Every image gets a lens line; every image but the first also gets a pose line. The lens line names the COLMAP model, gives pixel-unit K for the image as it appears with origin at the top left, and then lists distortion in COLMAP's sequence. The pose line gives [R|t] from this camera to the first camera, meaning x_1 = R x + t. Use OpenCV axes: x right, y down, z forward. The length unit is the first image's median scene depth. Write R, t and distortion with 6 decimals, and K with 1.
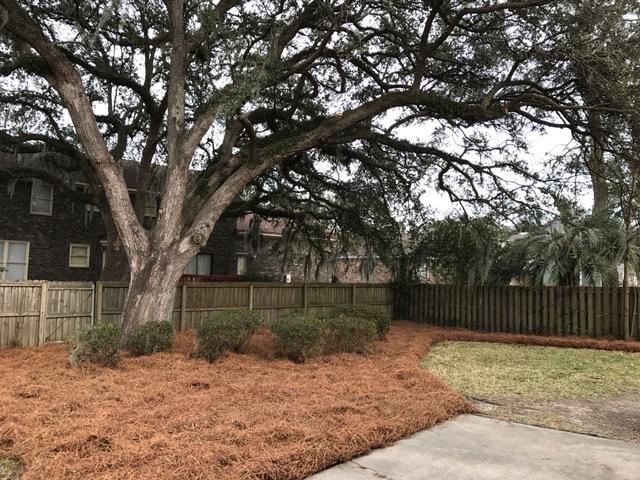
lens RADIAL K [[560.0, 0, 320.0], [0, 560.0, 240.0], [0, 0, 1]] dist [-0.000528, 0.000986]
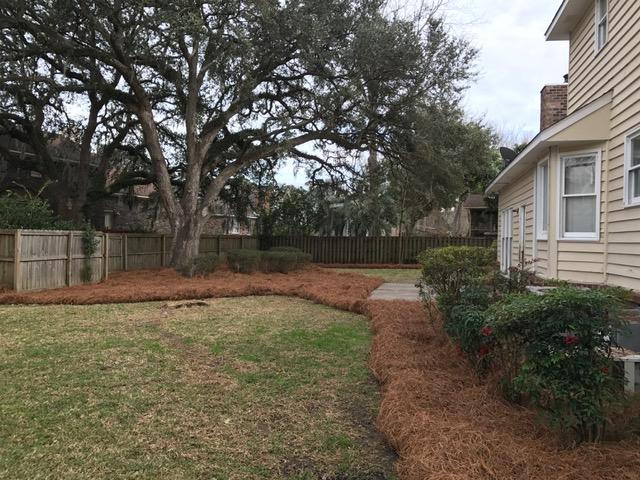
lens RADIAL K [[560.0, 0, 320.0], [0, 560.0, 240.0], [0, 0, 1]] dist [-0.000528, 0.000986]
pose [[0.881286, -0.002759, 0.472575, -0.608295], [-0.038598, 0.996222, 0.077796, -0.042700], [-0.471004, -0.086801, 0.877850, -0.555414]]
